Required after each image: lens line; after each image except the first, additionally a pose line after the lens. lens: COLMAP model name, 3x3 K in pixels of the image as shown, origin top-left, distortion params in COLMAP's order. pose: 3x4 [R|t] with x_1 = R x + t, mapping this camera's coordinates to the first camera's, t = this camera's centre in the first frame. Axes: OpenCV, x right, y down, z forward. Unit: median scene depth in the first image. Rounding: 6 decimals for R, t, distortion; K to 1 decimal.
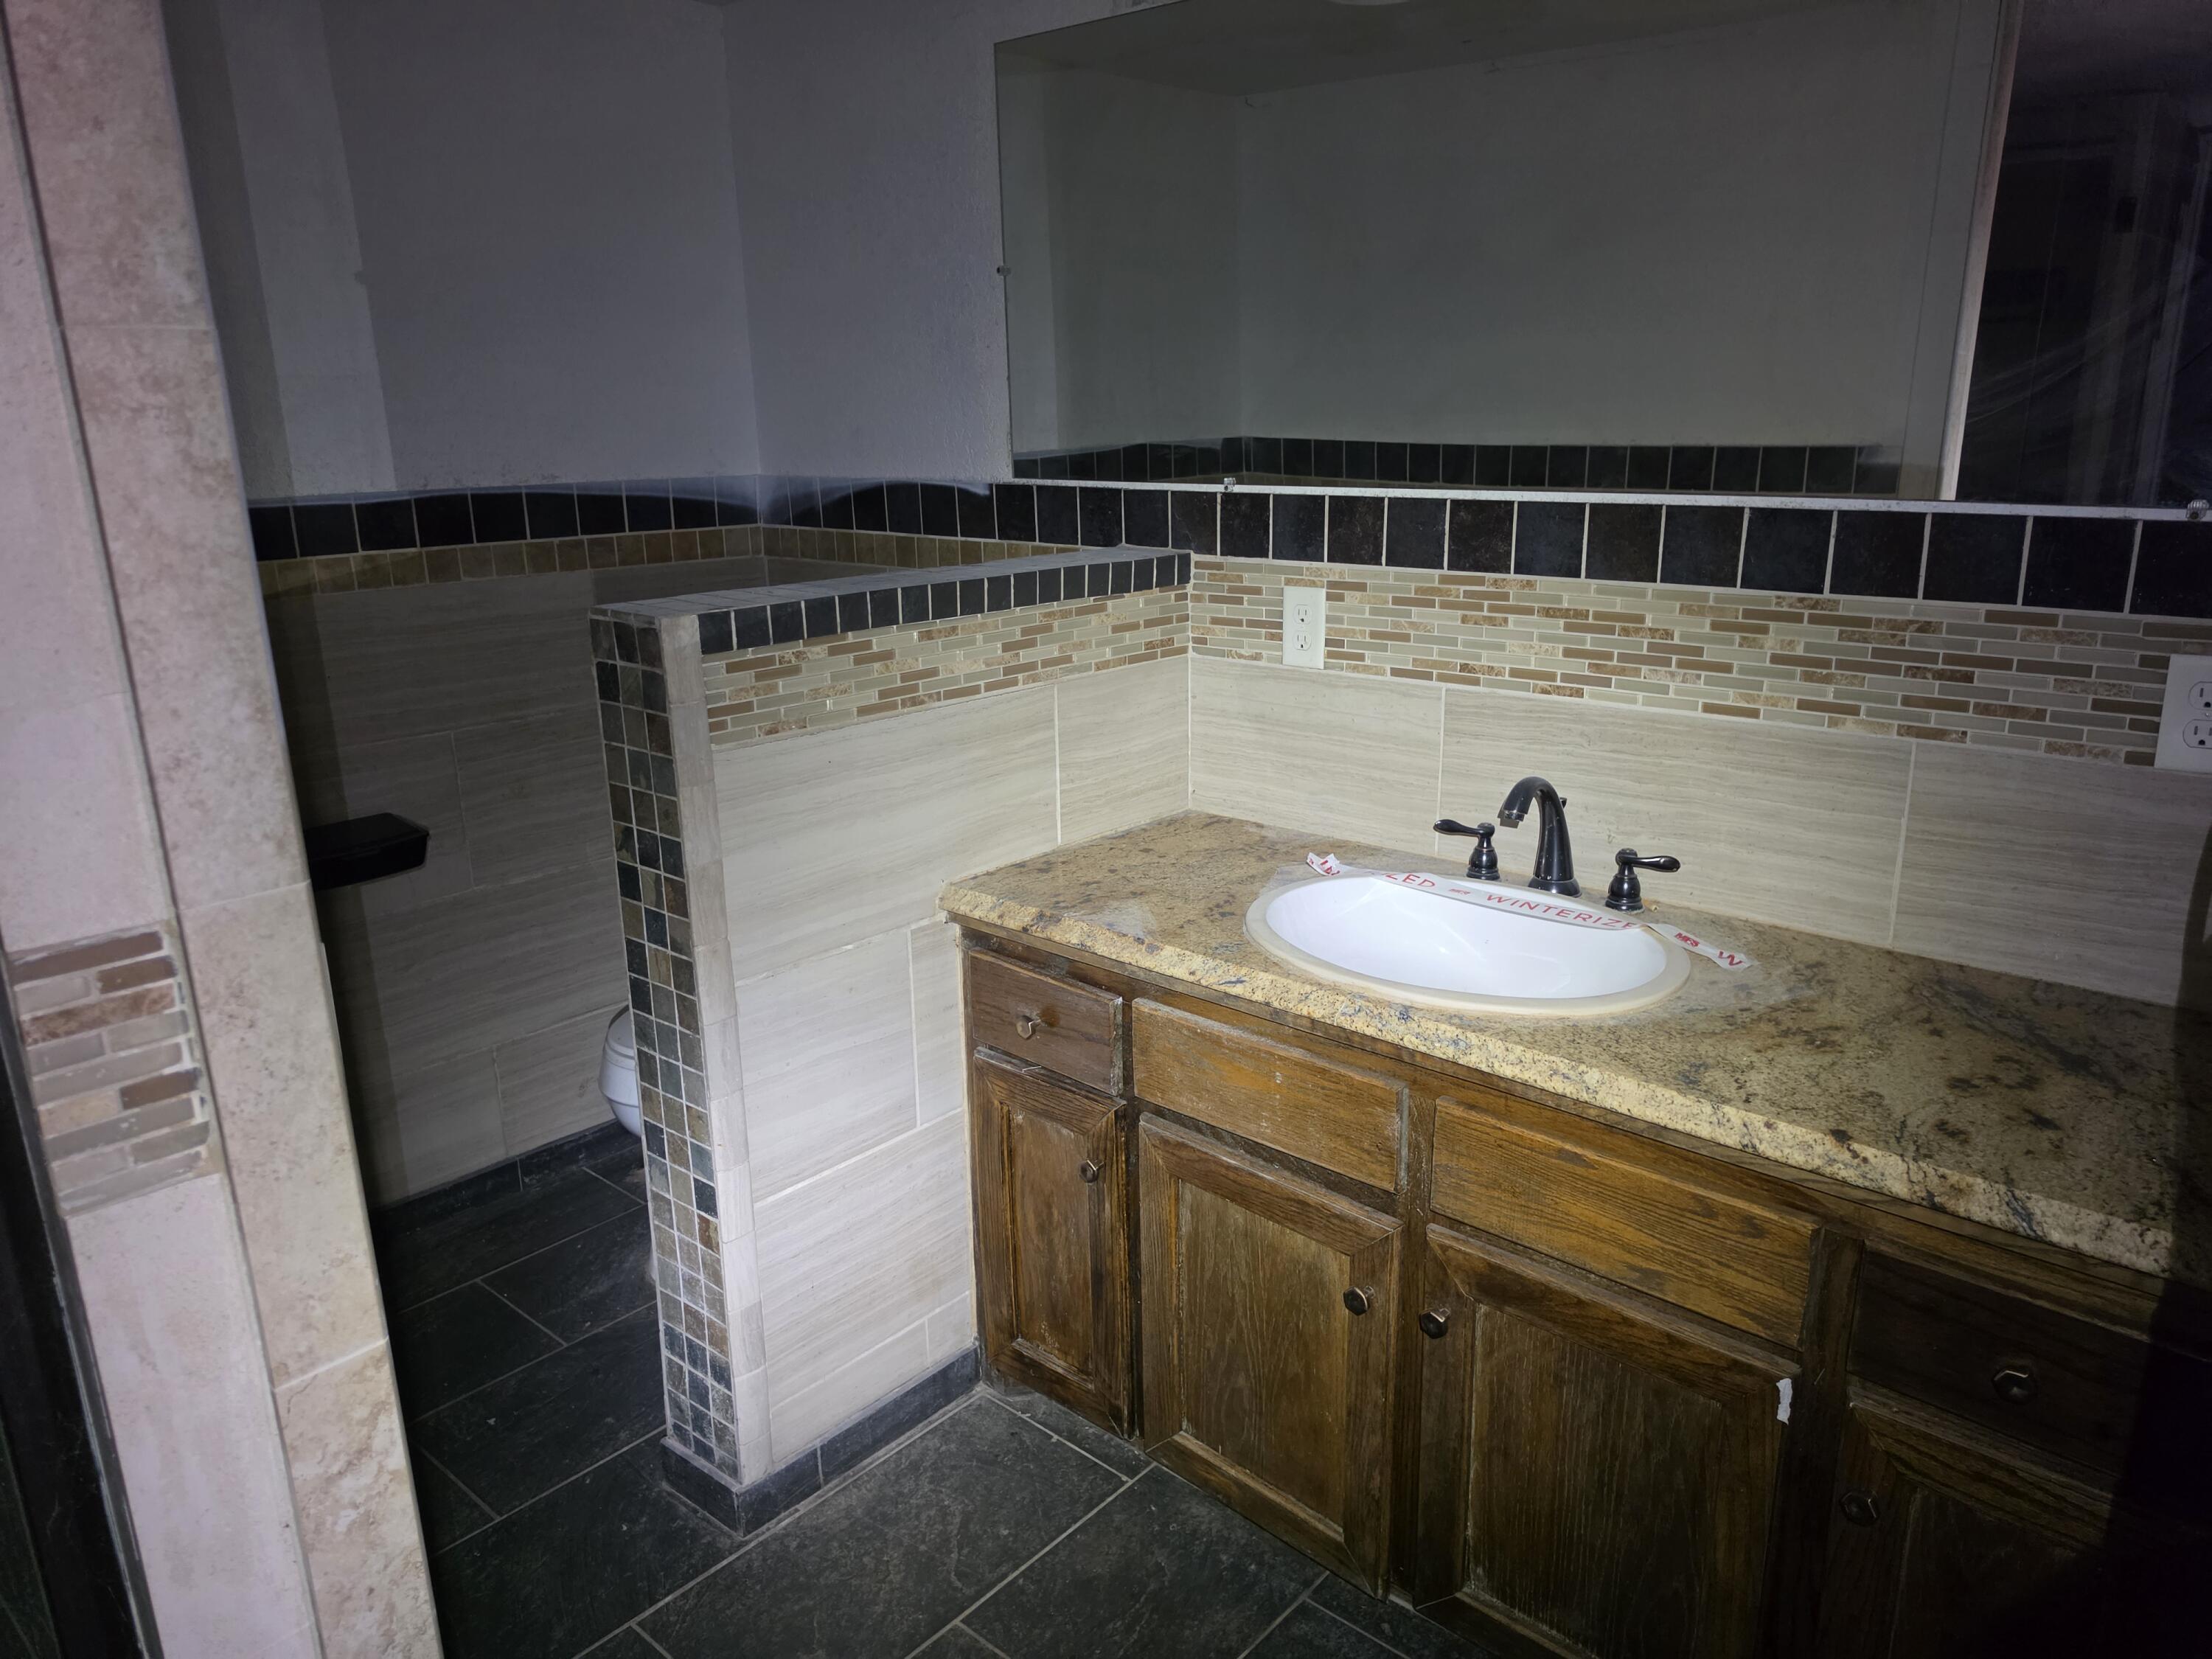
lens RADIAL K [[1550.3, 0, 1099.9], [0, 1550.3, 817.9], [0, 0, 1]] dist [0.120293, -0.175529]
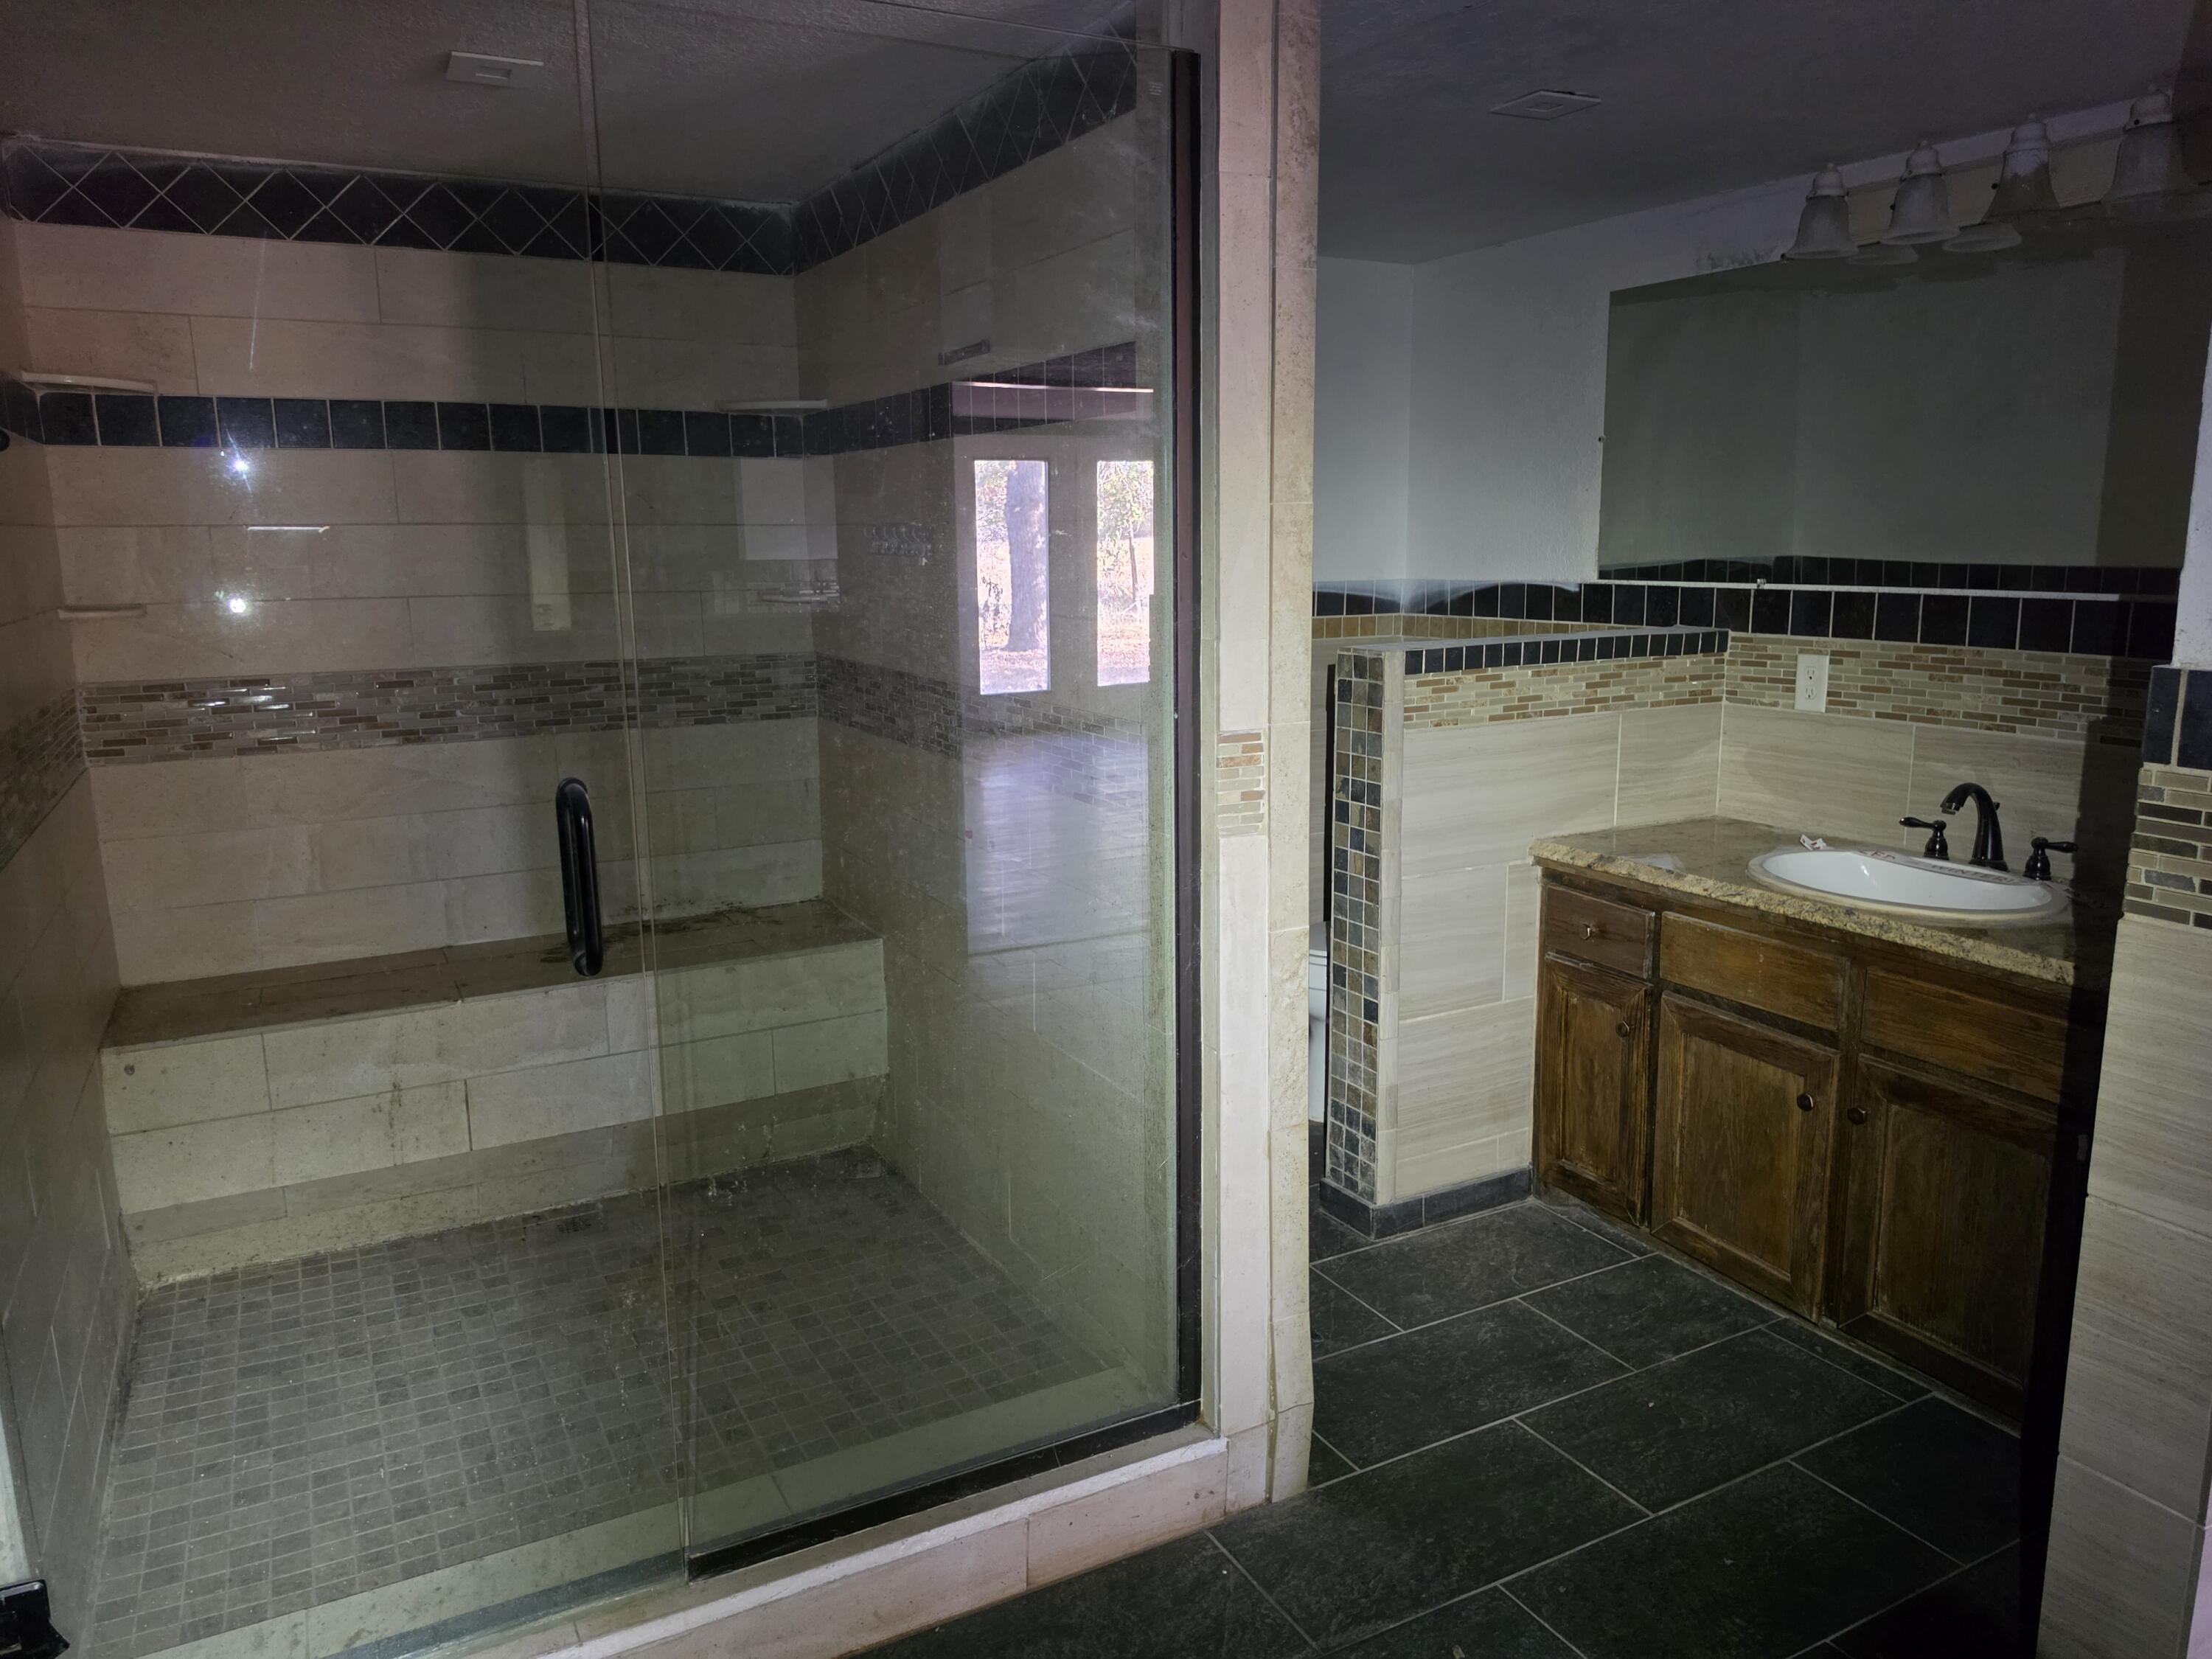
lens RADIAL K [[1550.3, 0, 1099.9], [0, 1550.3, 817.9], [0, 0, 1]] dist [0.120293, -0.175529]
pose [[0.942657, 0.067419, -0.326882, -0.001760], [-0.091822, 0.993979, -0.059789, 0.162837], [0.320883, 0.086376, 0.943172, -0.619143]]
